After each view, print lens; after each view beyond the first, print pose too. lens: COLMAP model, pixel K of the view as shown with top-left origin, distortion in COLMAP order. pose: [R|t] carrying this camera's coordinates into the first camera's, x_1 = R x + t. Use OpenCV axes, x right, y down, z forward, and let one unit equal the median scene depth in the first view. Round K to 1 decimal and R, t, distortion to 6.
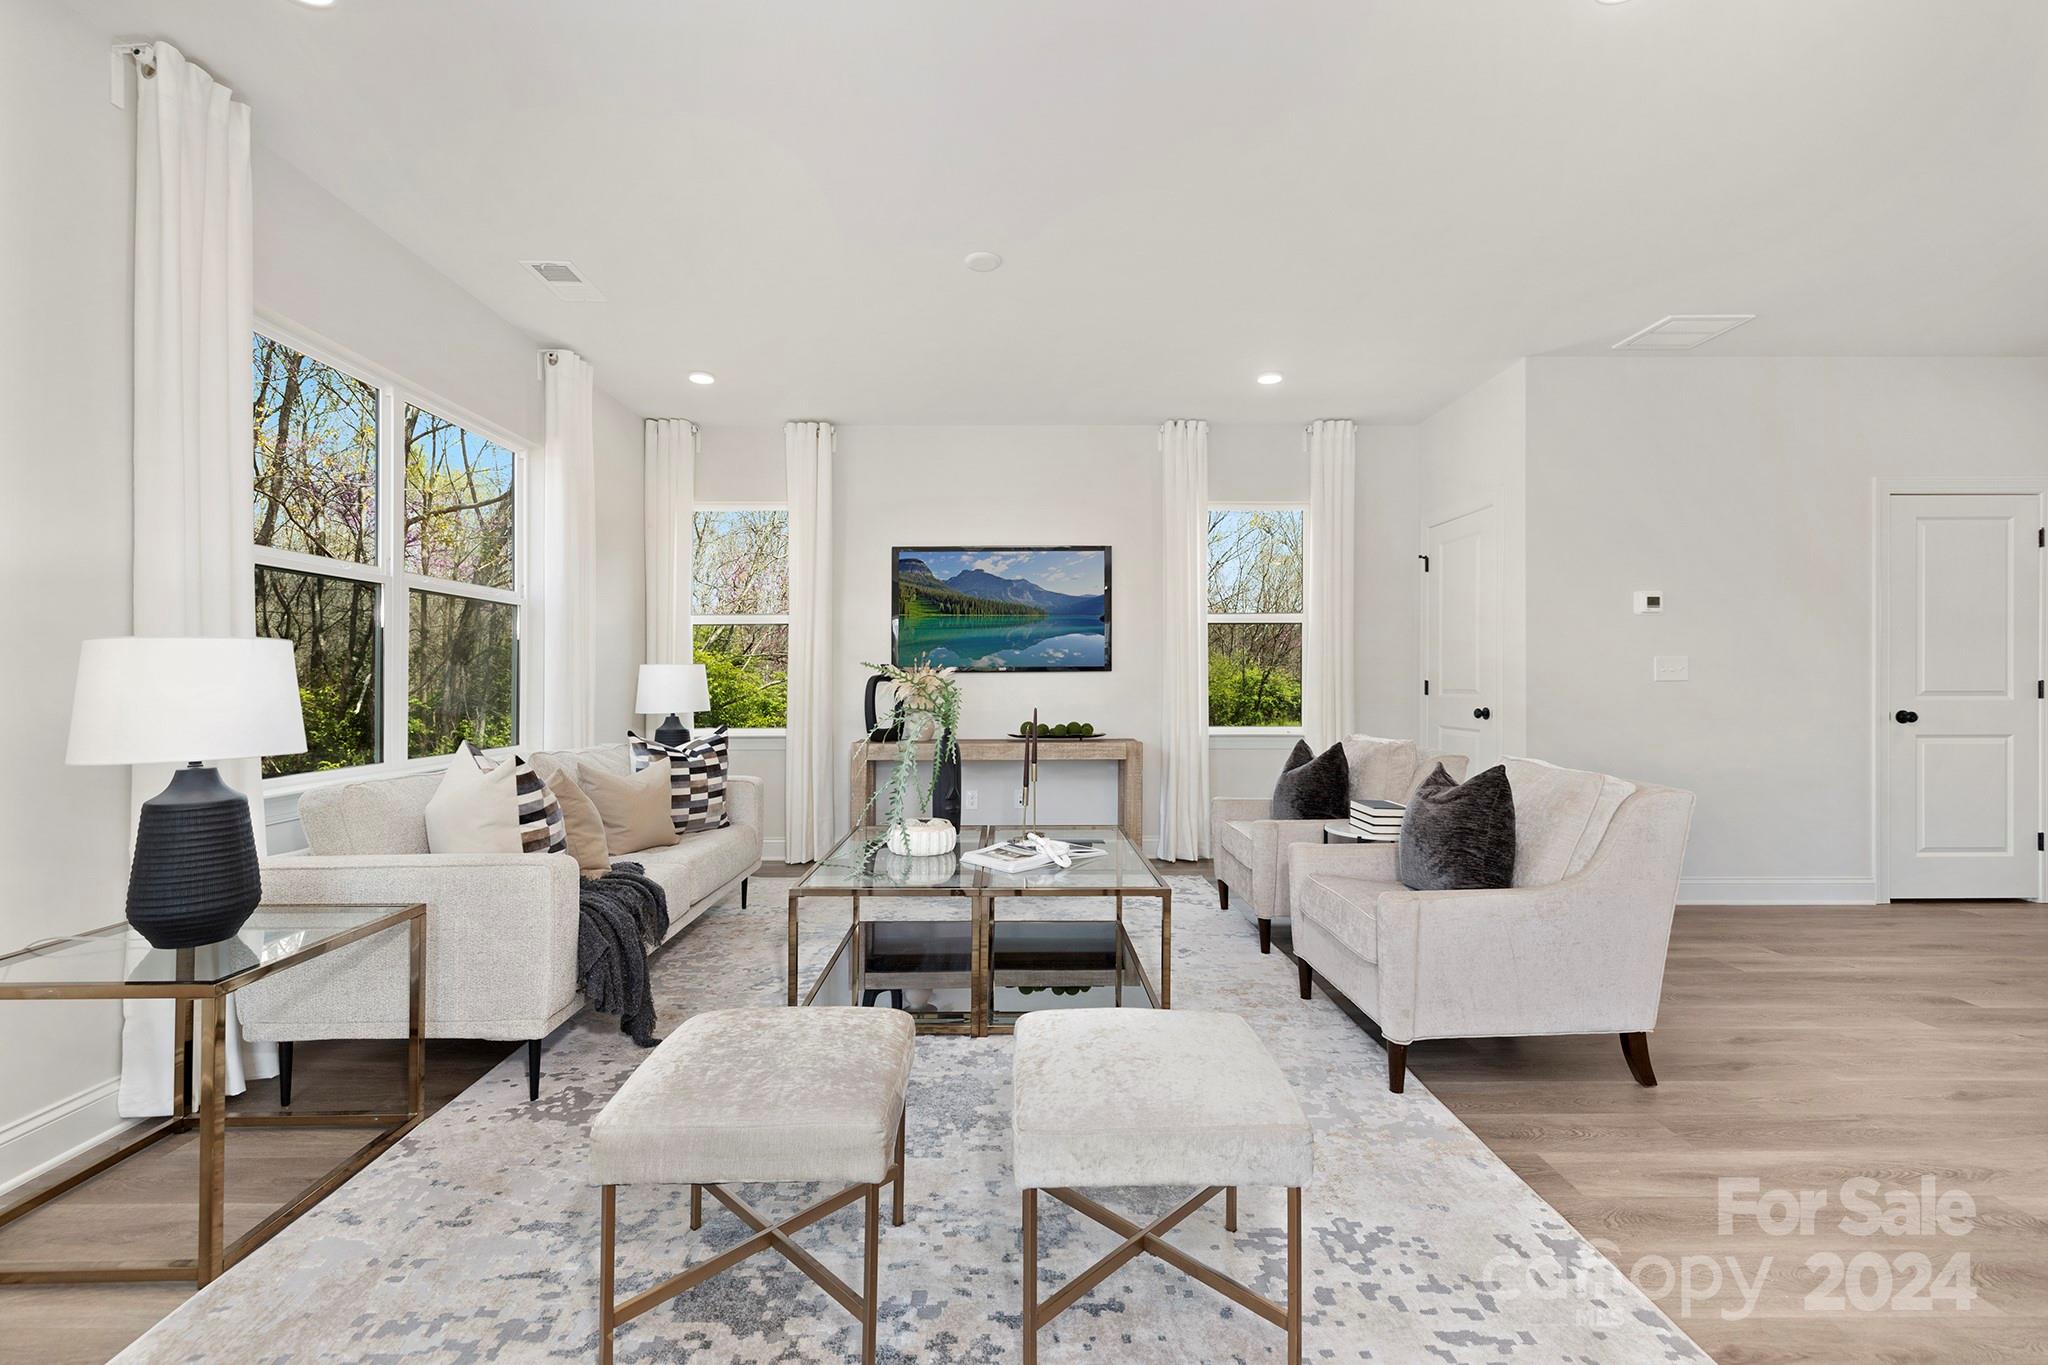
lens RADIAL K [[880.6, 0, 1020.3], [0, 880.6, 678.1], [0, 0, 1]] dist [-0.002264, 0.000476]
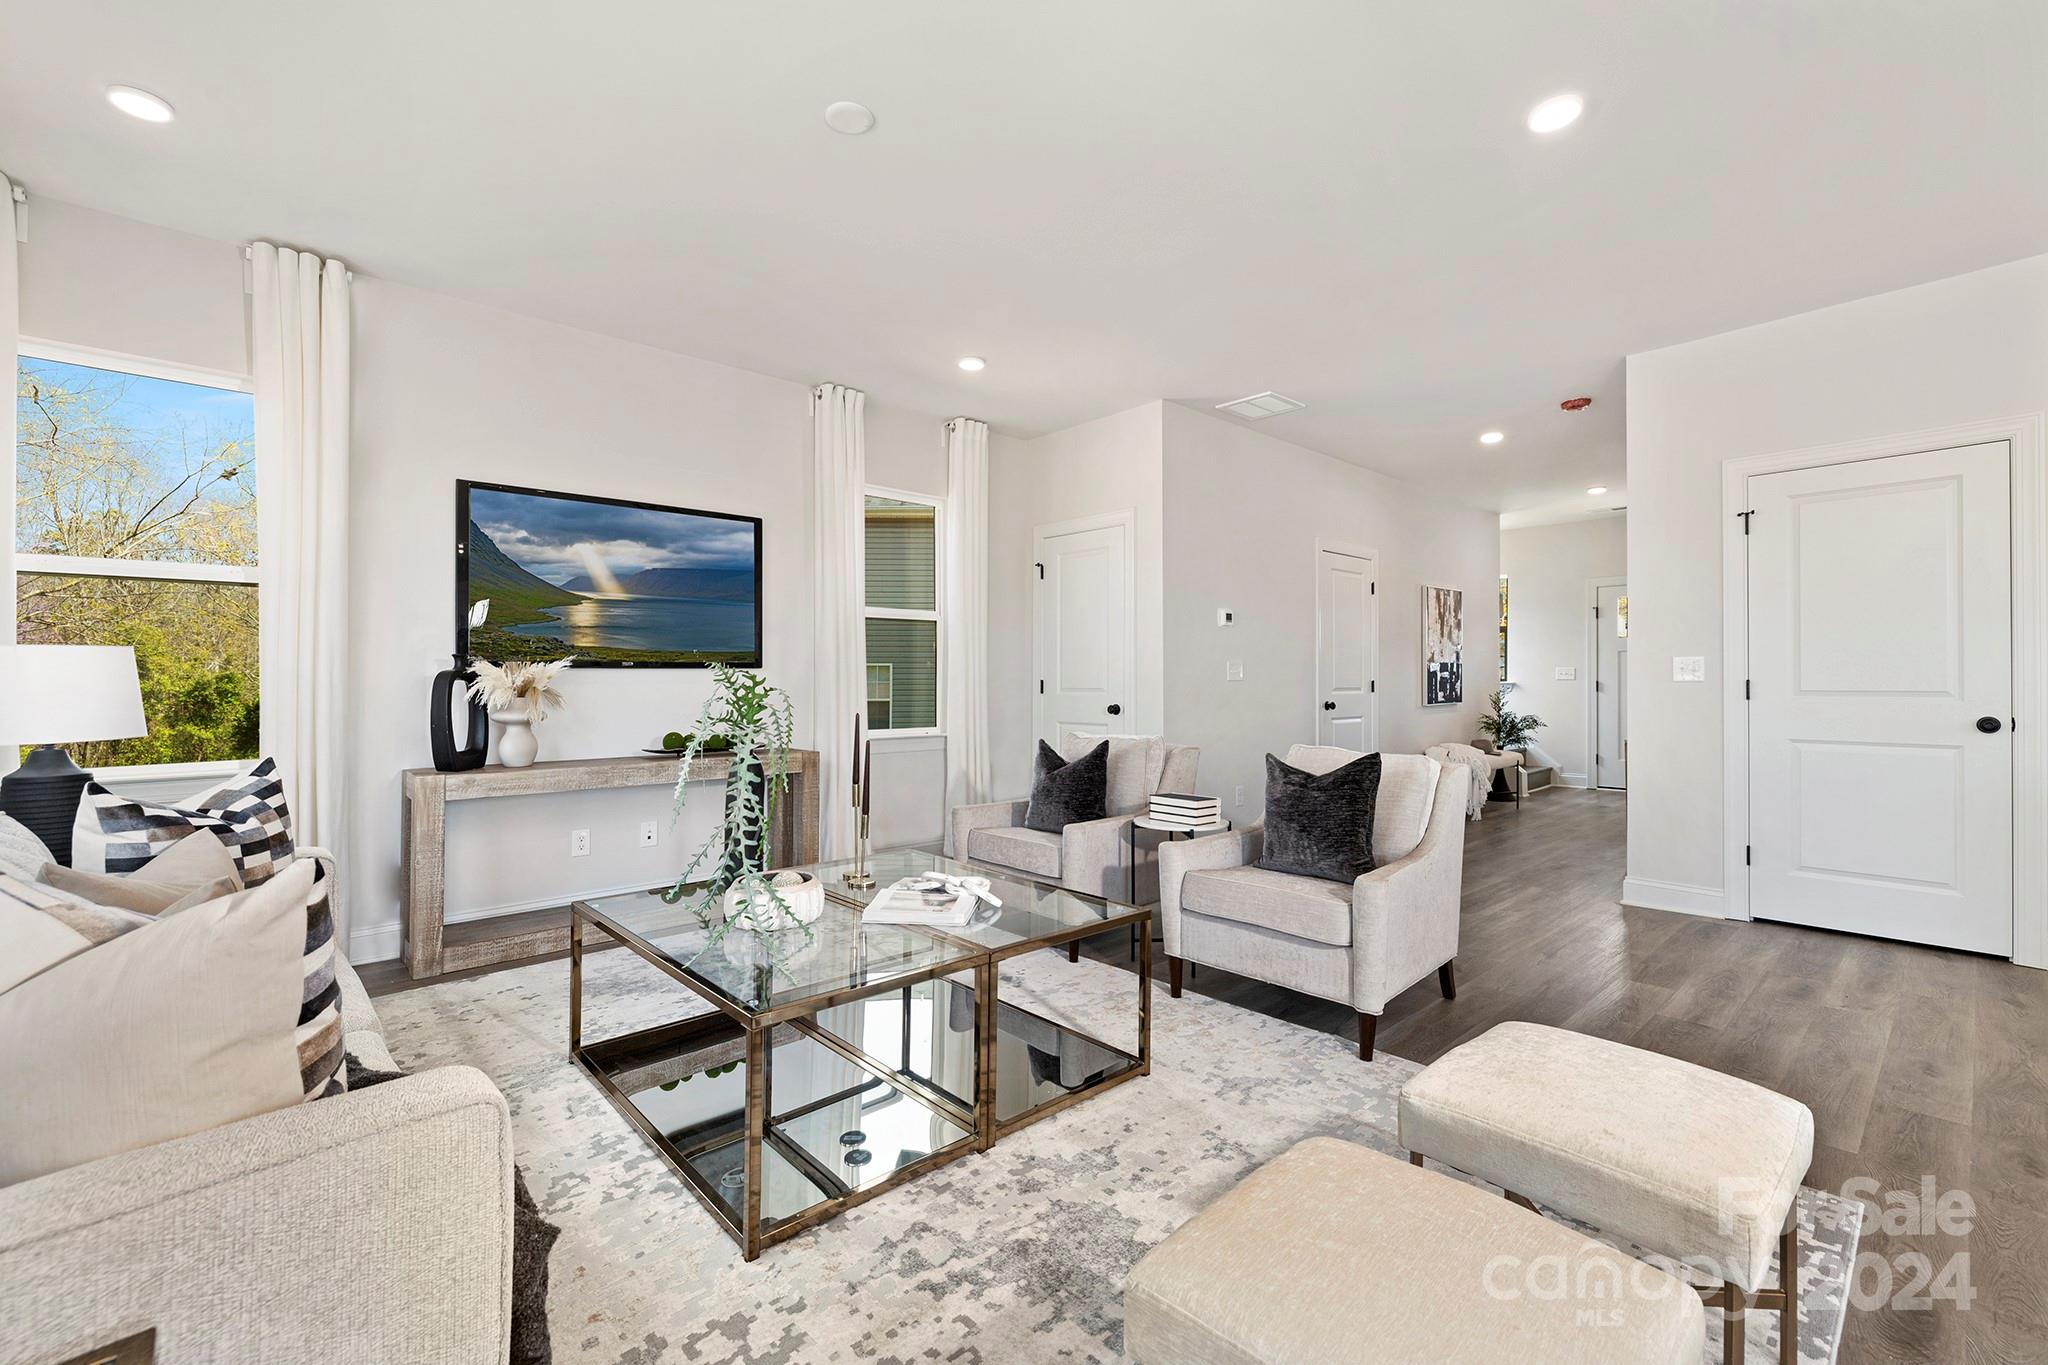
lens RADIAL K [[880.6, 0, 1030.7], [0, 880.6, 679.0], [0, 0, 1]] dist [-0.002264, 0.000476]
pose [[0.734480, 0.002801, 0.678624, -0.340360], [-0.002648, 0.999996, -0.001262, 0.003379], [-0.678625, -0.000870, 0.734485, 0.269327]]
